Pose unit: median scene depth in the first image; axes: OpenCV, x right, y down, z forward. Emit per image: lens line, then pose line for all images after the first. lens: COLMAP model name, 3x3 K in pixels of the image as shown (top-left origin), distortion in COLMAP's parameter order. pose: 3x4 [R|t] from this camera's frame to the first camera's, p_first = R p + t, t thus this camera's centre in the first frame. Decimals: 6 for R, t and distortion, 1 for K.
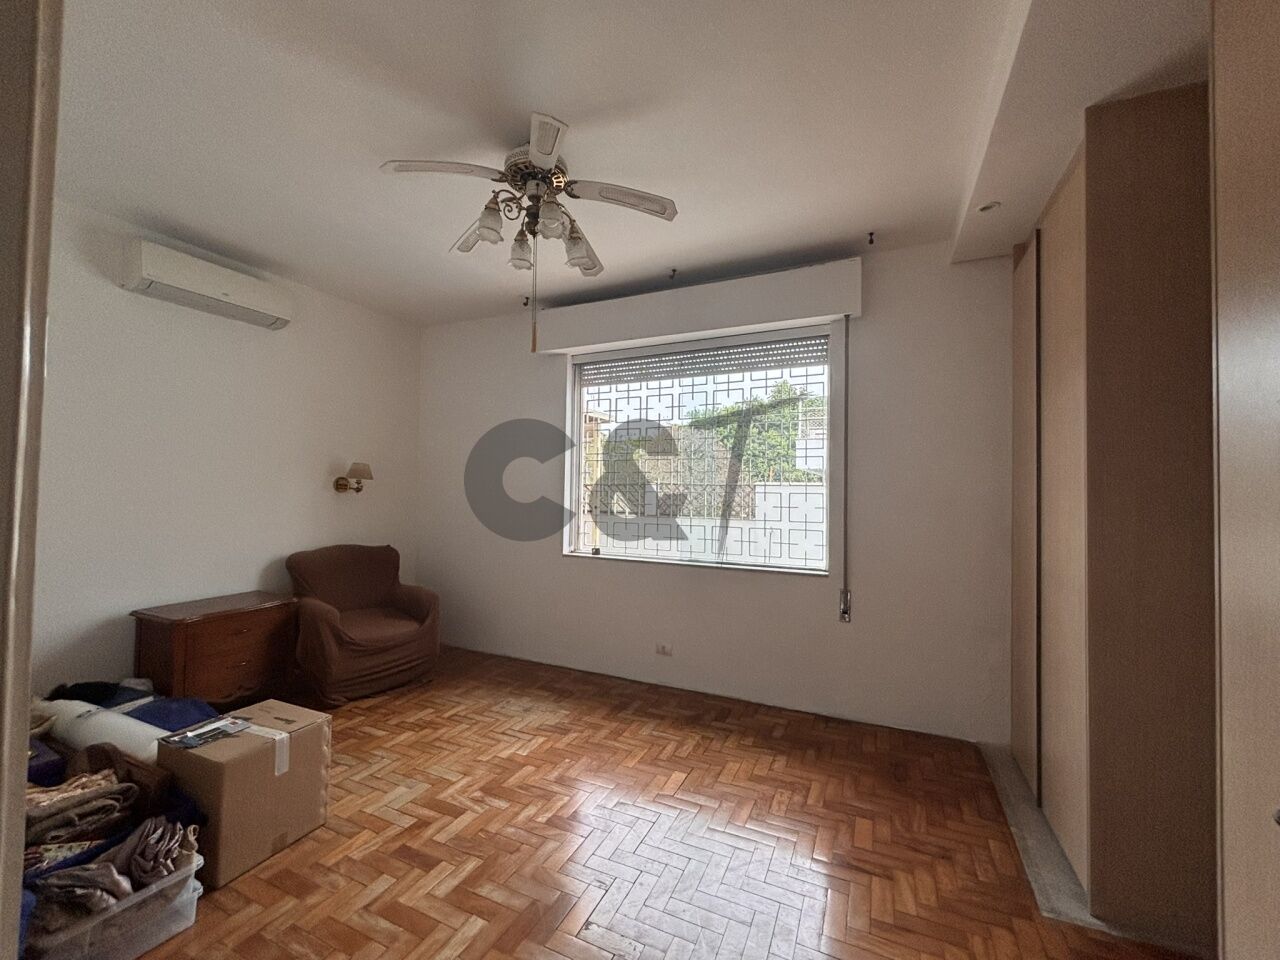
lens RADIAL K [[518.3, 0, 640.6], [0, 518.3, 478.2], [0, 0, 1]] dist [-0.002149, 0.000257]
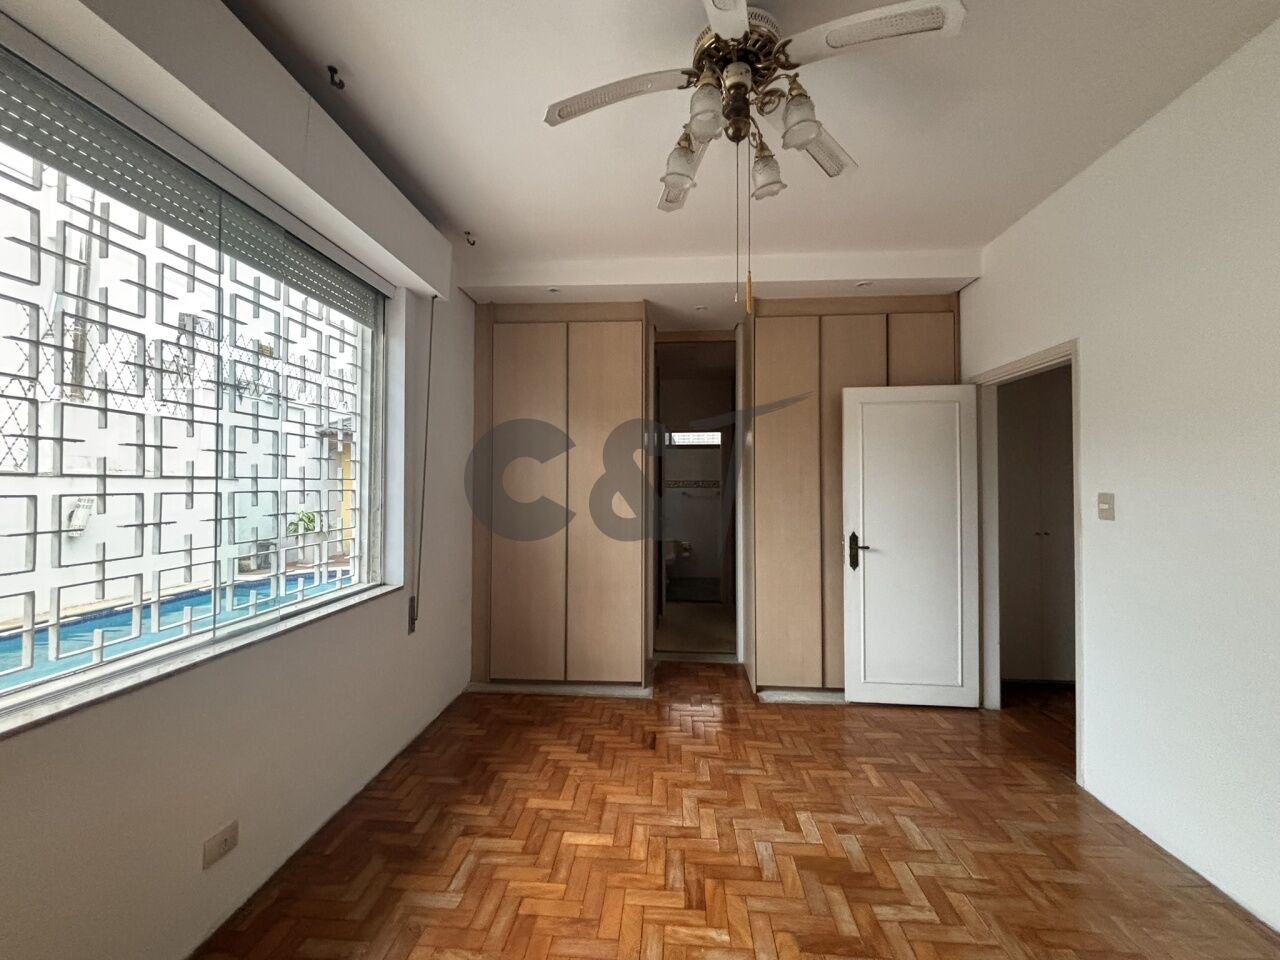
lens RADIAL K [[518.3, 0, 640.6], [0, 518.3, 478.2], [0, 0, 1]] dist [-0.002149, 0.000257]
pose [[-0.360133, 0.000855, 0.932901, -0.633723], [-0.031816, 0.999407, -0.013198, 0.010902], [-0.932358, -0.034434, -0.359892, 1.050688]]
